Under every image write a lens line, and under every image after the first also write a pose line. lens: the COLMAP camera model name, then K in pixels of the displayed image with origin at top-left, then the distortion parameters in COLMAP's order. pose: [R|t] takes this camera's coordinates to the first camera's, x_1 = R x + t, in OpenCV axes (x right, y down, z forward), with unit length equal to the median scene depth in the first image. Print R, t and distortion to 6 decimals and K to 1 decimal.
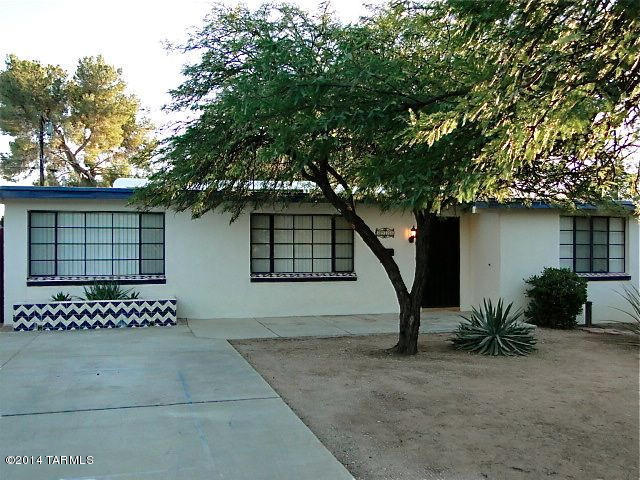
lens RADIAL K [[598.5, 0, 320.1], [0, 598.5, 238.7], [0, 0, 1]] dist [0.028728, 0.000000]
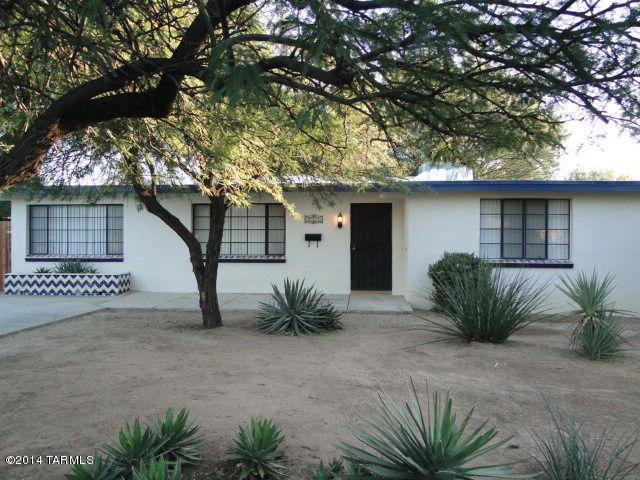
lens RADIAL K [[527.5, 0, 319.5], [0, 527.5, 241.6], [0, 0, 1]] dist [-0.003862, -0.015359]
pose [[0.932247, 0.005436, -0.361781, 0.544202], [0.005793, 0.999535, 0.029944, 0.002568], [0.361775, -0.030011, 0.931782, 0.138117]]
